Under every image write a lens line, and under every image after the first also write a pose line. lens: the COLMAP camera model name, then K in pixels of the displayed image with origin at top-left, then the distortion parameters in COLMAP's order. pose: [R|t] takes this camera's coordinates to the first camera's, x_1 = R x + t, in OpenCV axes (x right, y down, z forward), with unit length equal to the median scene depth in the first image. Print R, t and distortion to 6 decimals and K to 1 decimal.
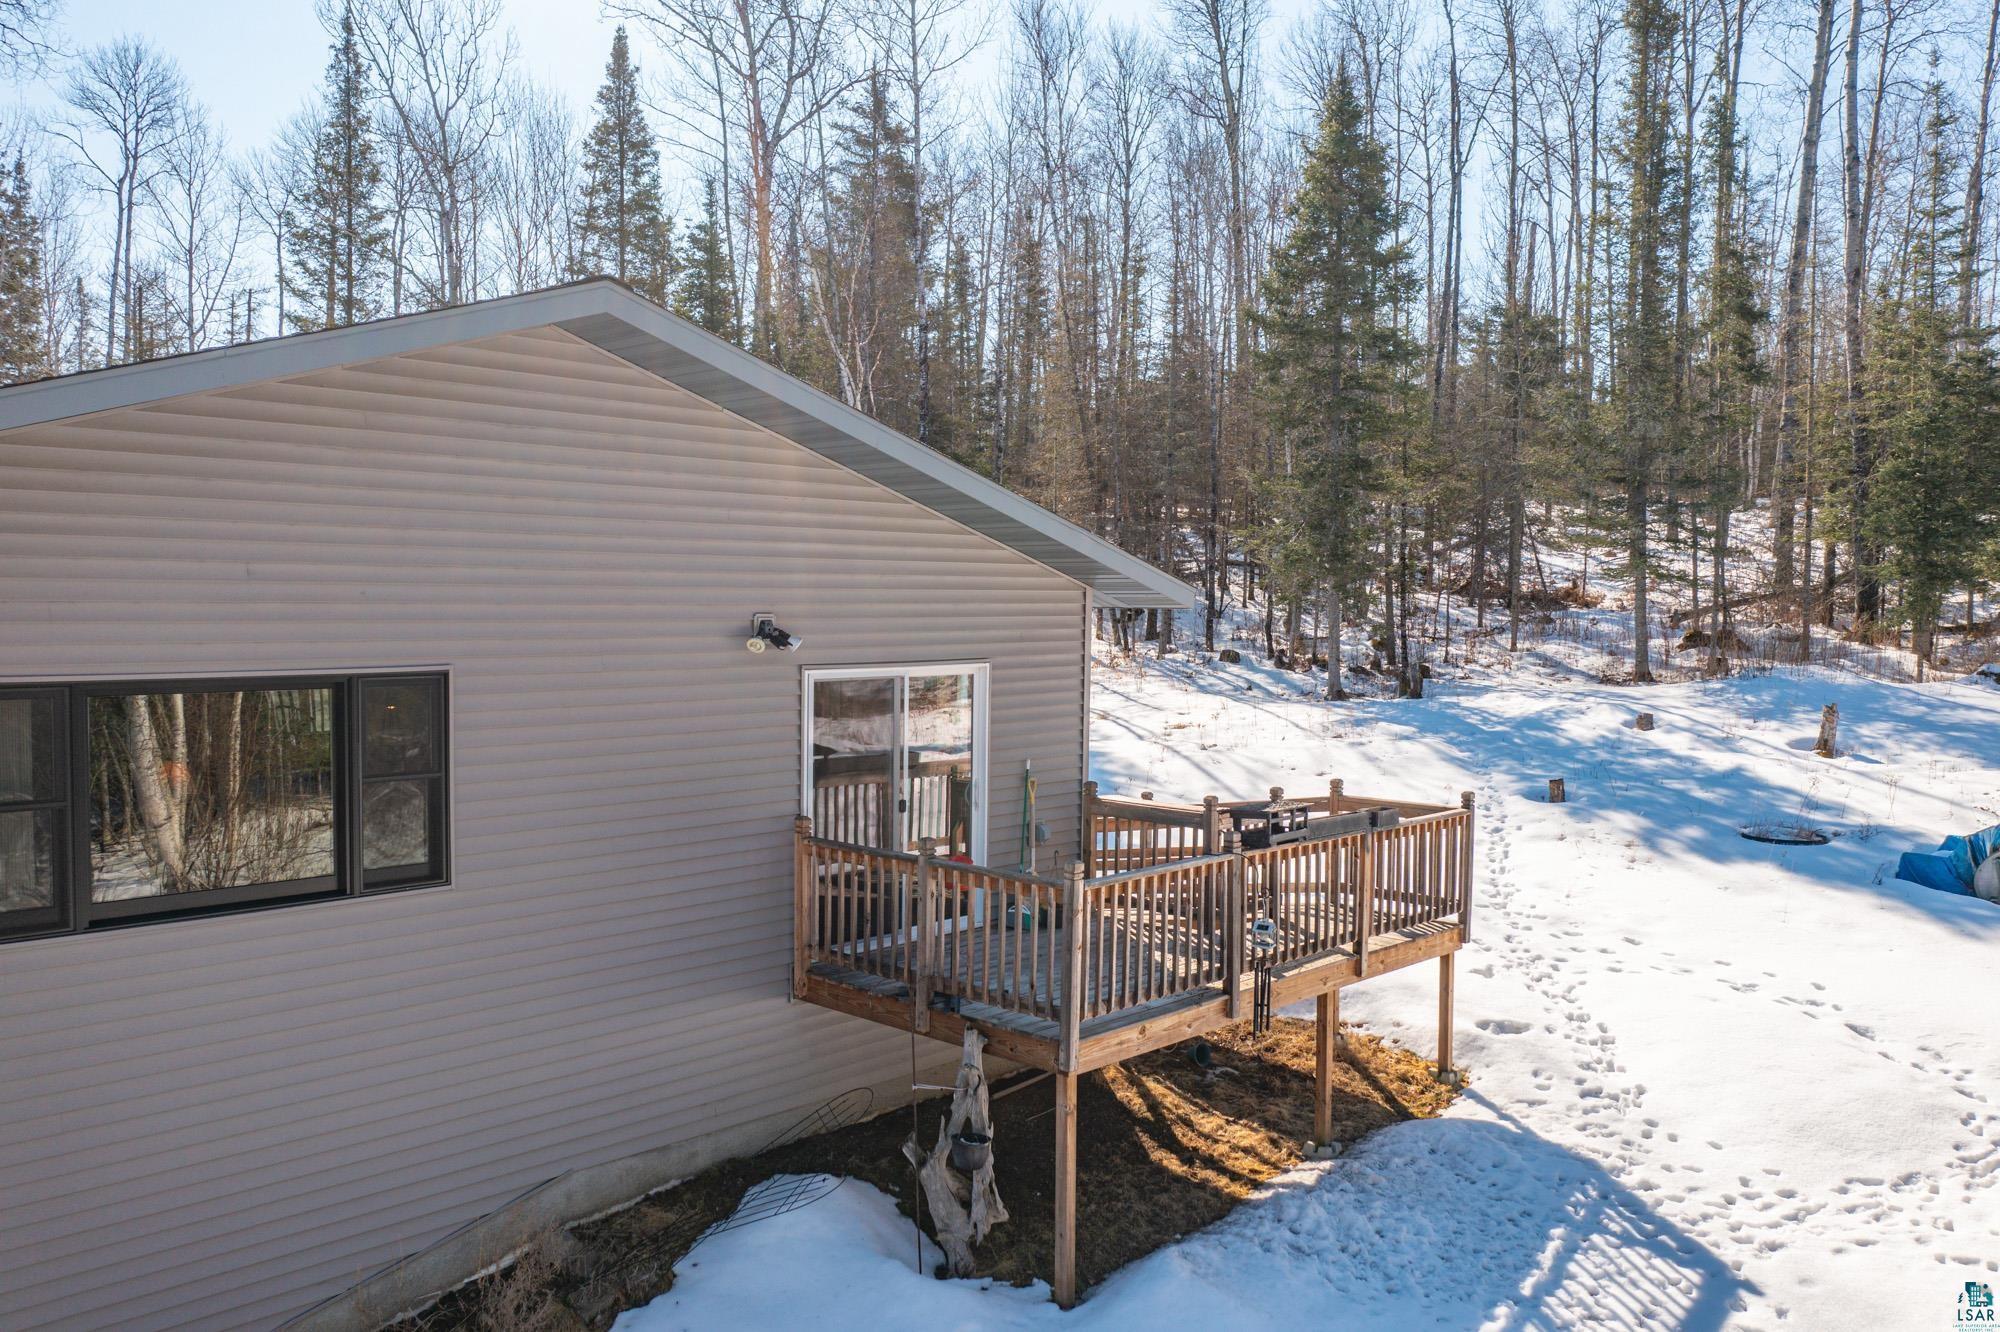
lens RADIAL K [[1597.5, 0, 1010.8], [0, 1597.5, 669.9], [0, 0, 1]] dist [-0.016038, -0.001309]
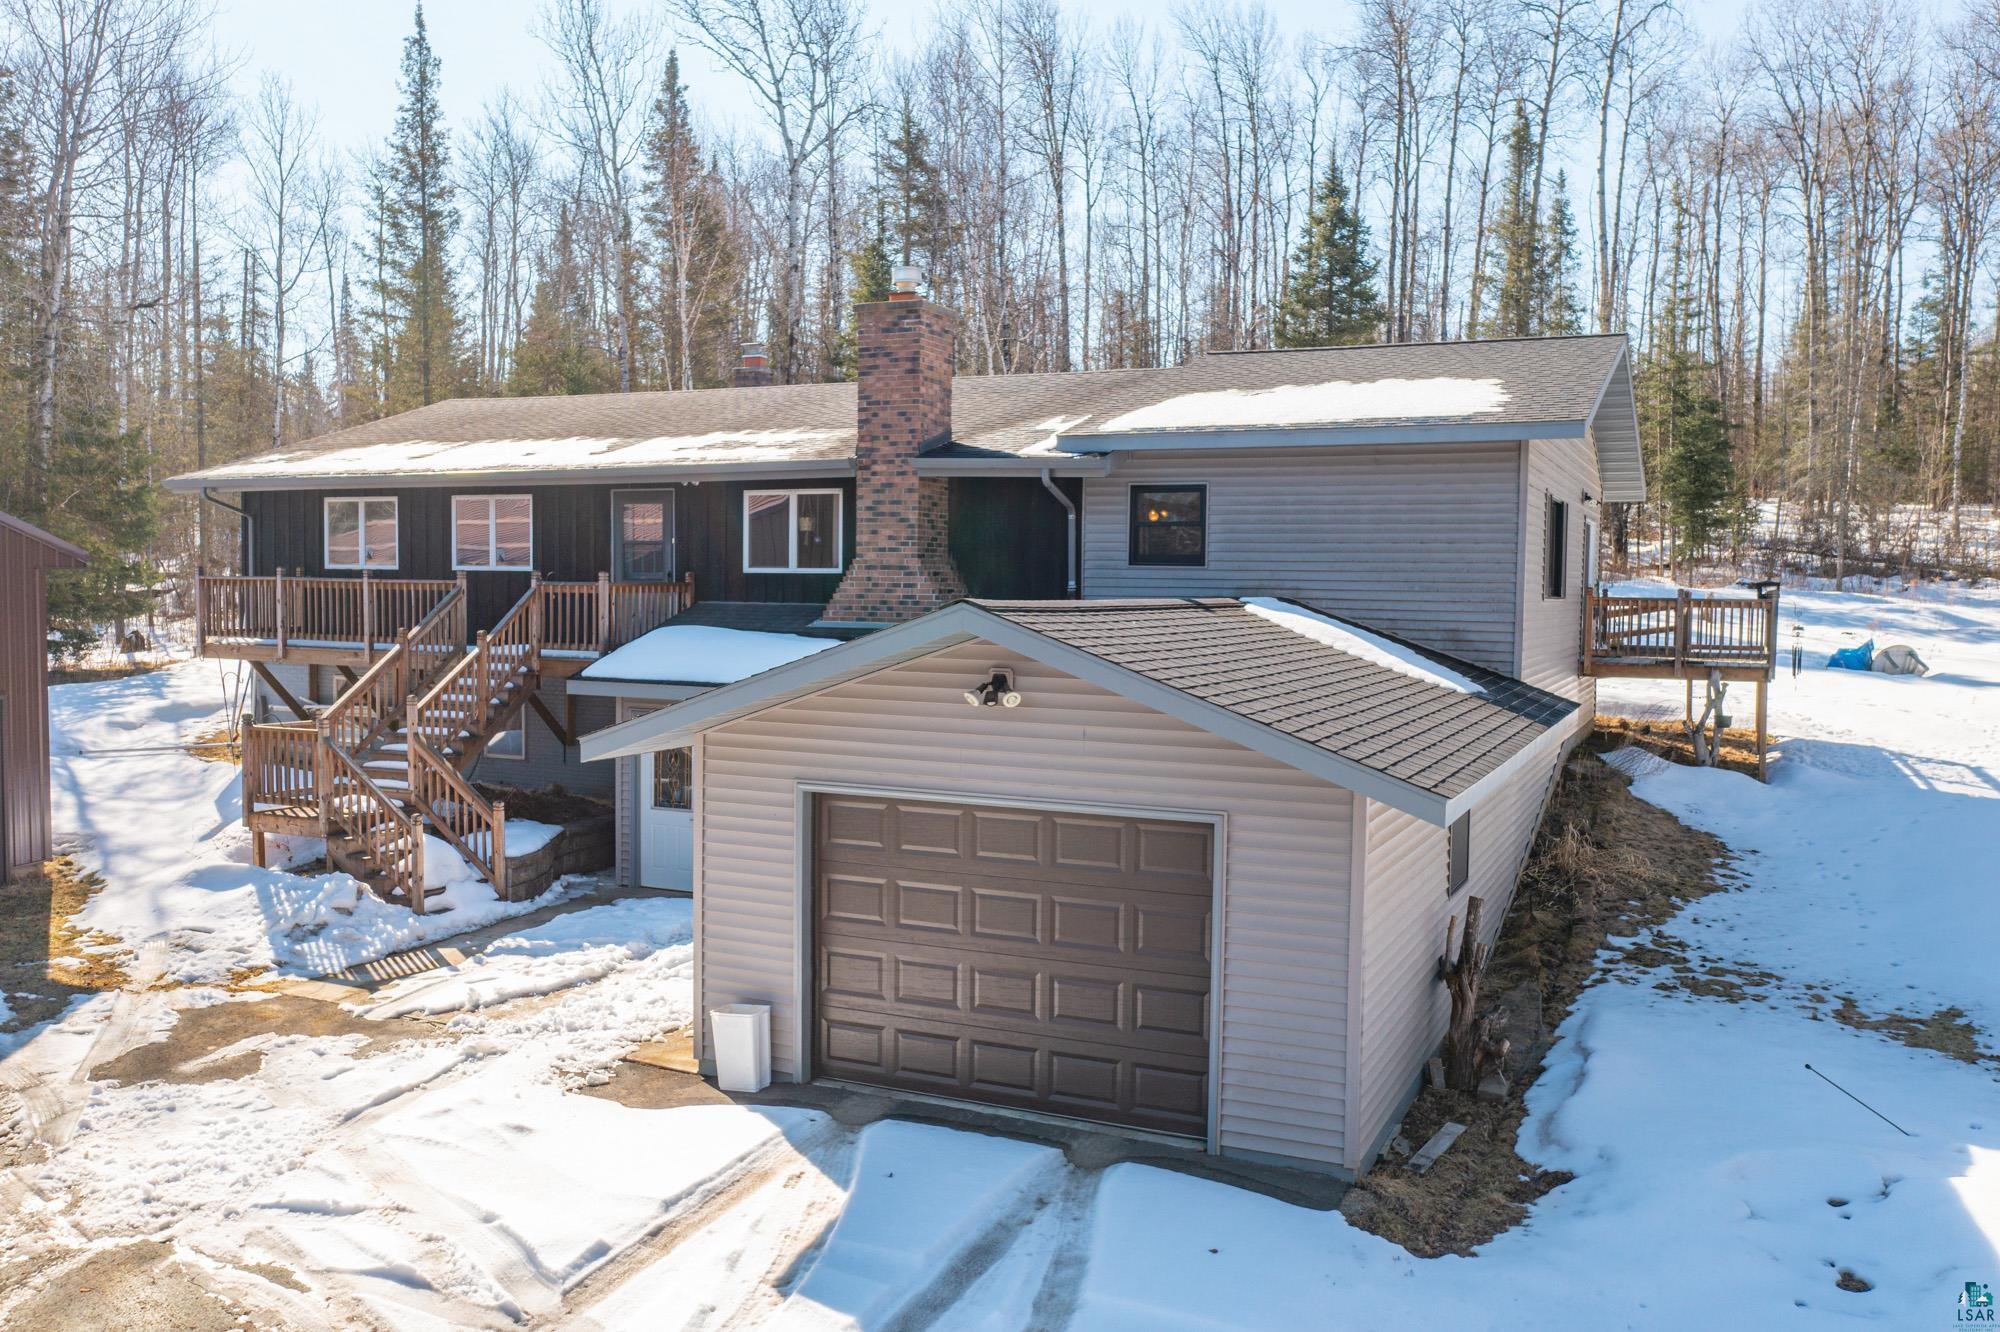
lens RADIAL K [[1597.5, 0, 1010.8], [0, 1597.5, 669.9], [0, 0, 1]] dist [-0.016038, -0.001309]
pose [[0.948156, -0.015745, 0.317416, -0.464059], [0.013806, 0.999870, 0.008359, 0.052496], [-0.317506, -0.003544, 0.948250, -0.222595]]
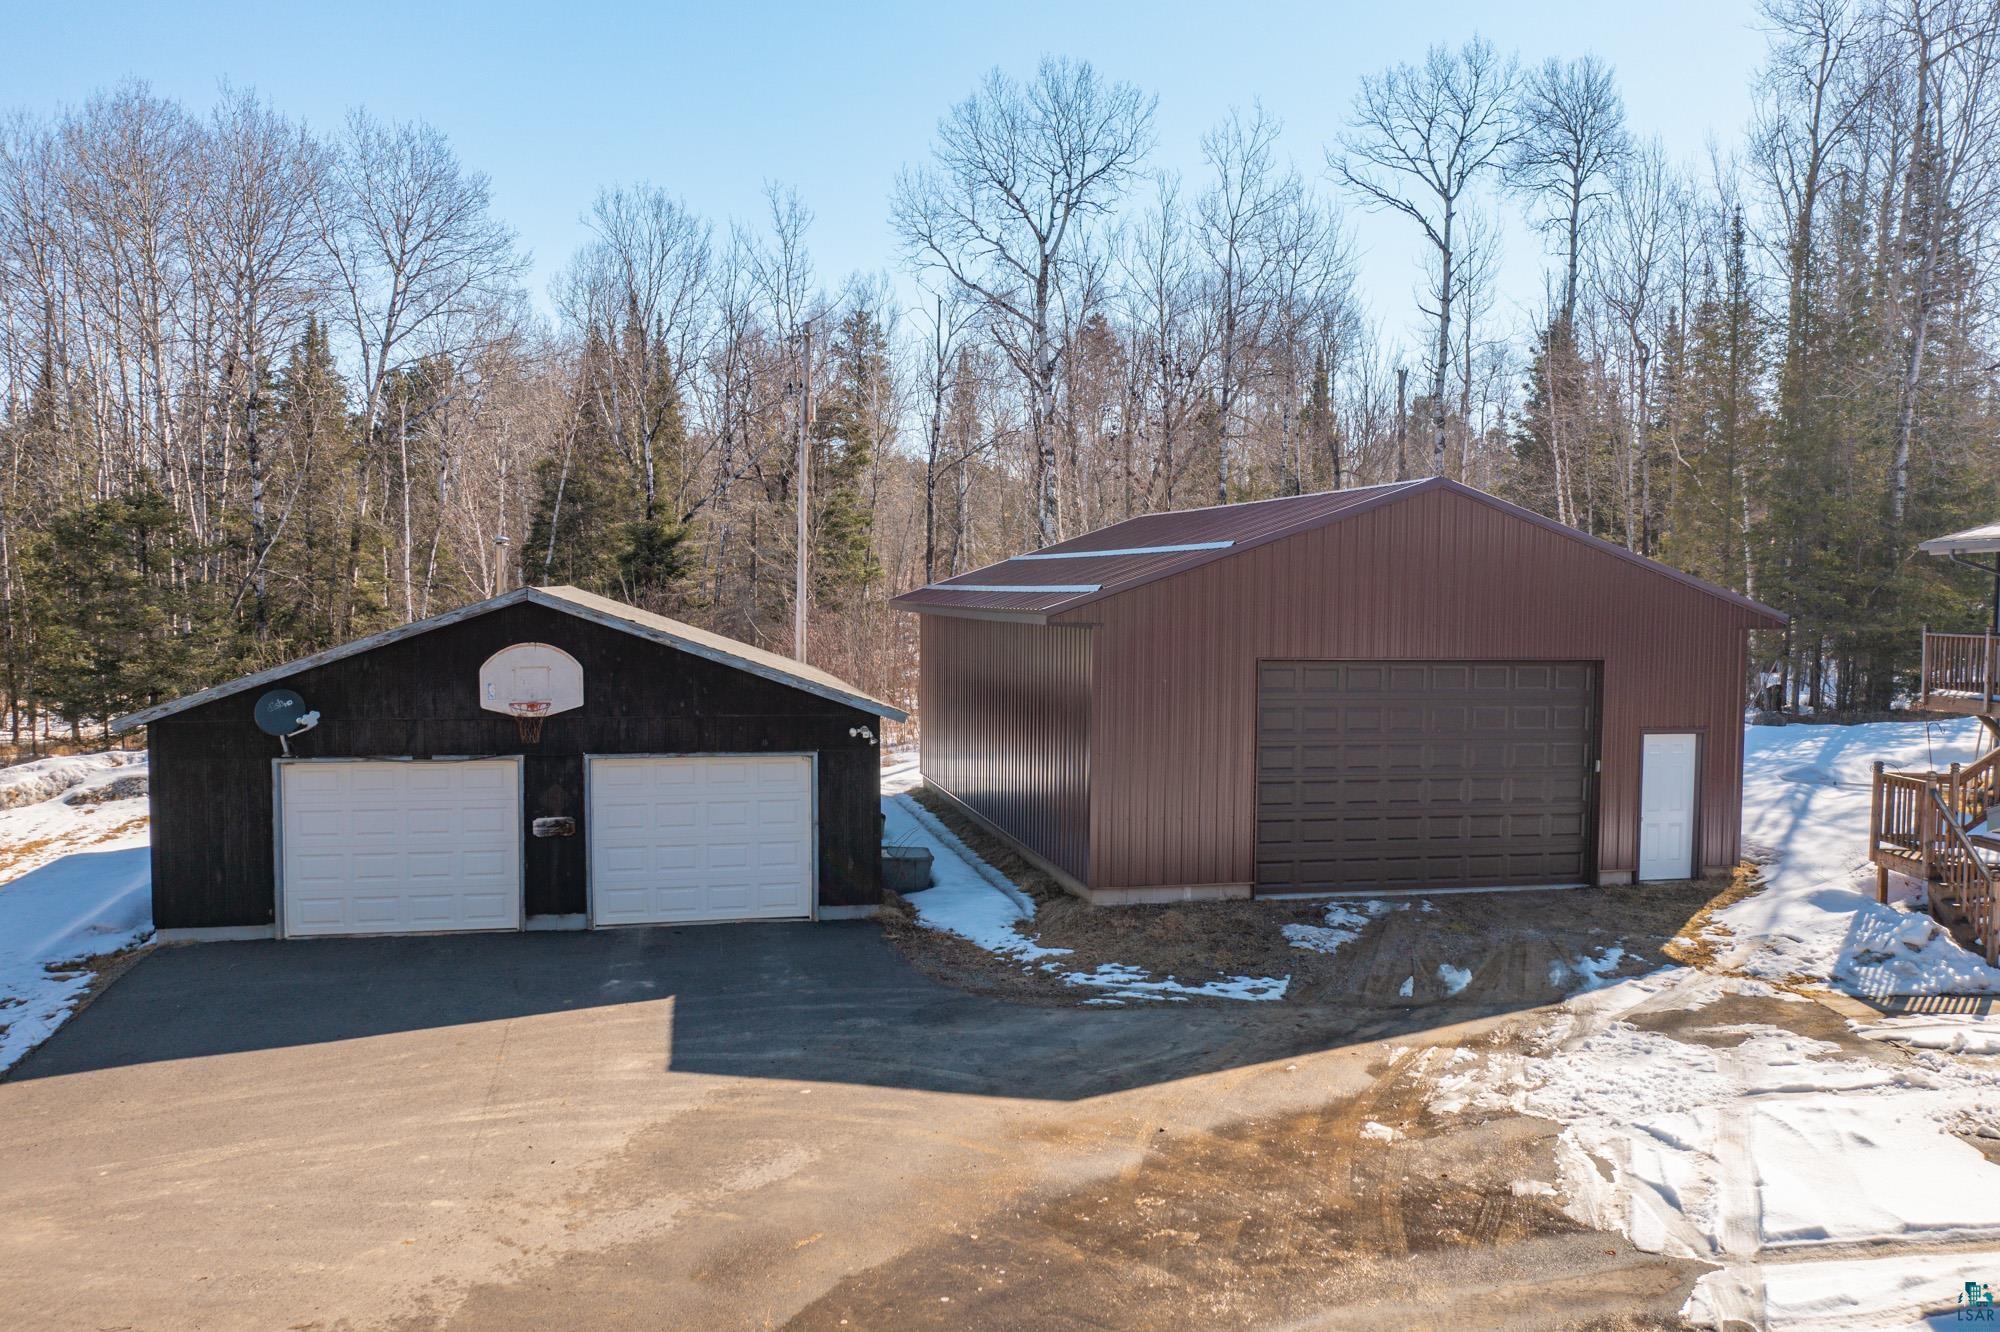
lens RADIAL K [[1599.7, 0, 1000.0], [0, 1599.7, 666.0], [0, 0, 1]] dist [-0.008532, -0.013471]
pose [[0.674375, 0.031687, -0.737708, -0.331943], [-0.041685, 0.999119, 0.004809, 0.044064], [0.737211, 0.027509, 0.675102, -0.281032]]
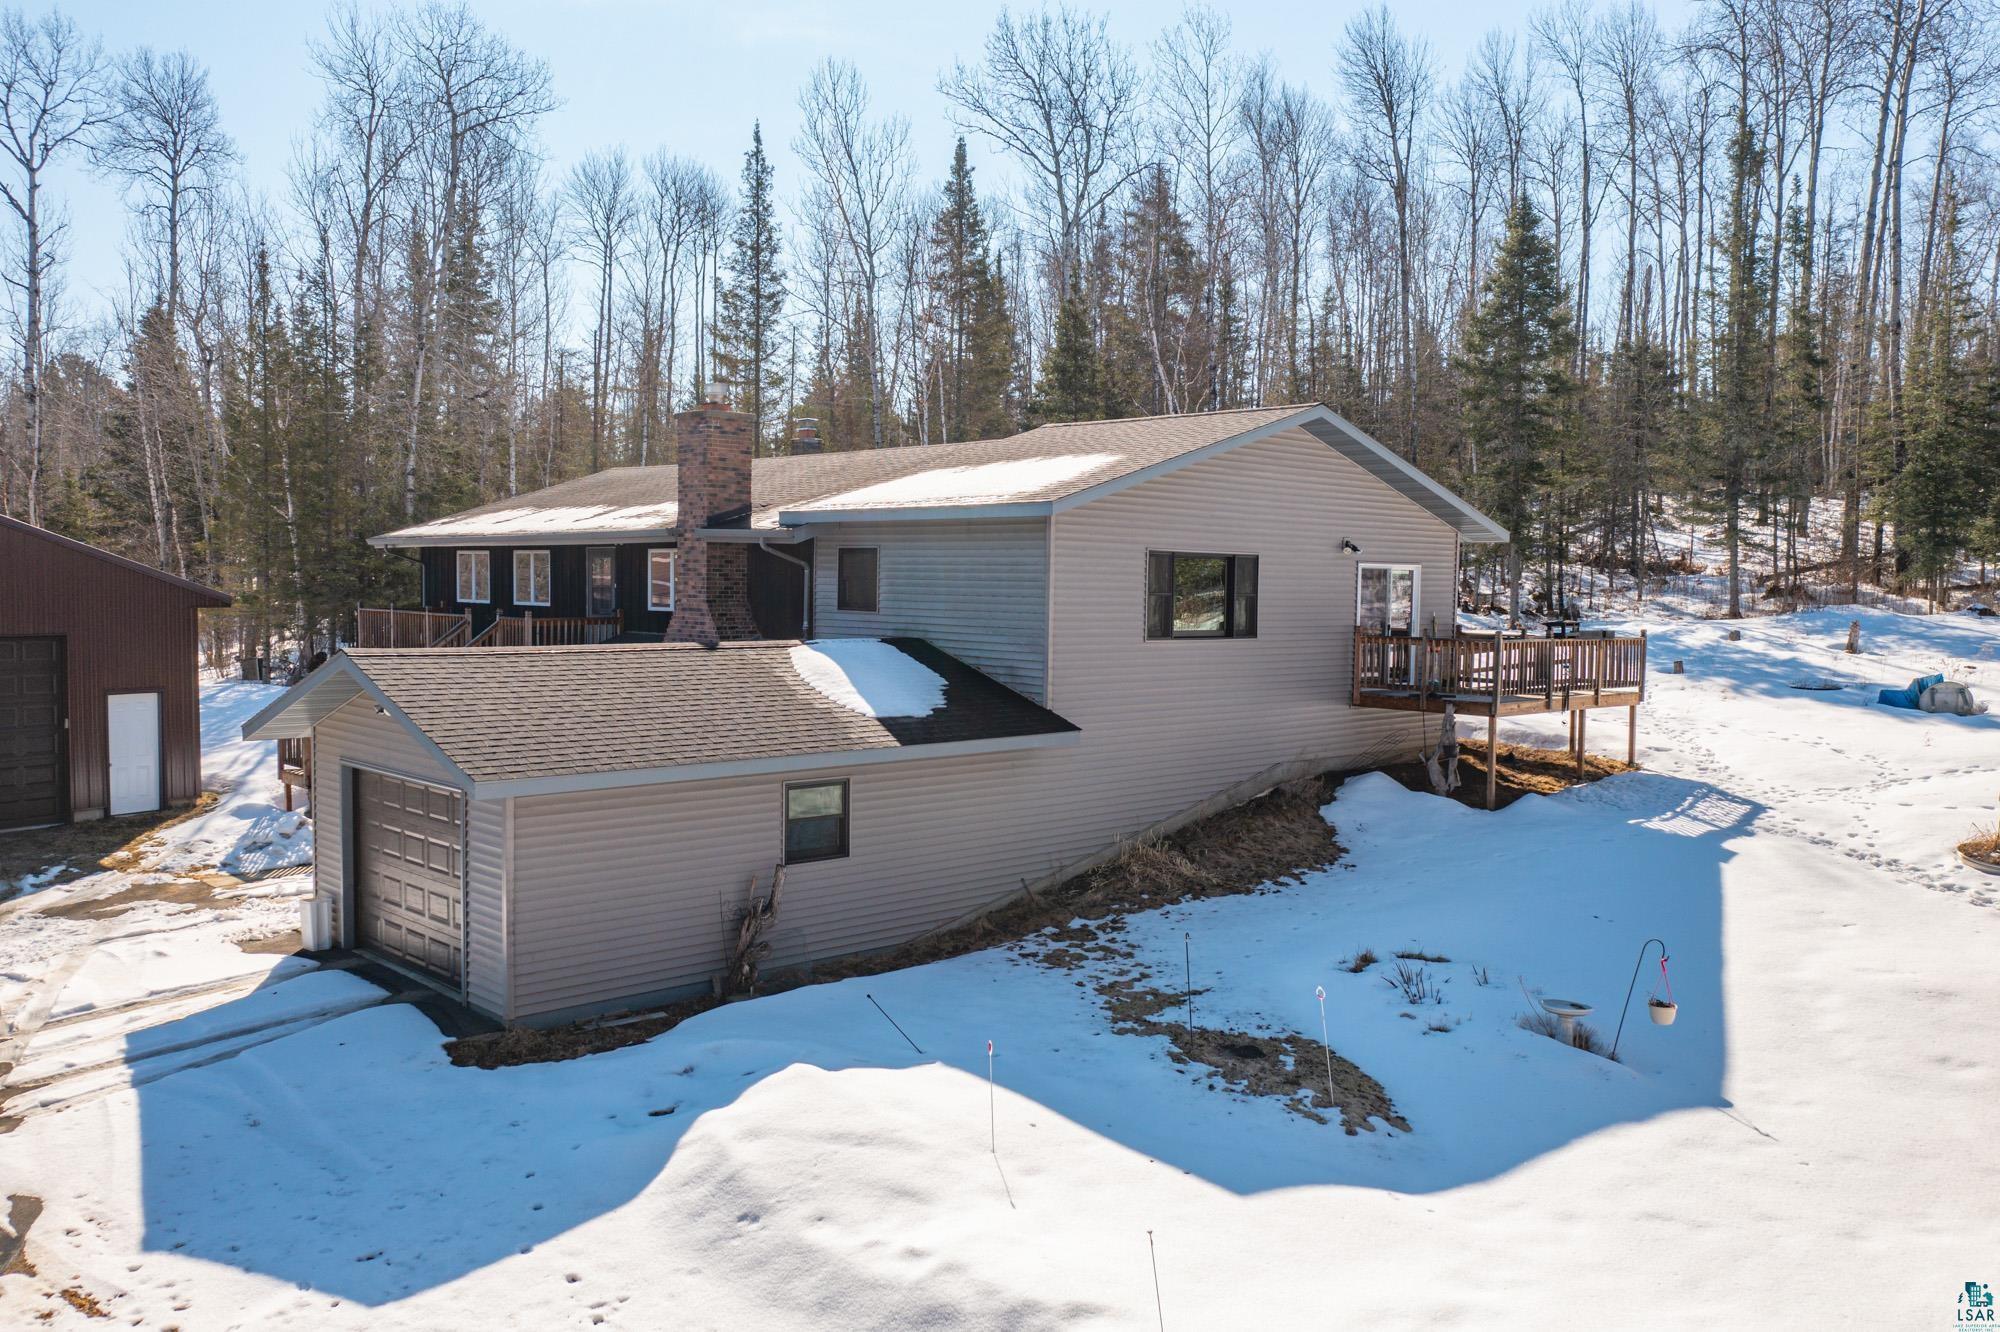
lens RADIAL K [[1597.5, 0, 1010.8], [0, 1597.5, 669.9], [0, 0, 1]] dist [-0.016038, -0.001309]
pose [[0.998564, 0.006439, -0.053189, -0.154889], [-0.006198, 0.999970, 0.004701, 0.044836], [0.053218, -0.004364, 0.998573, -0.405762]]
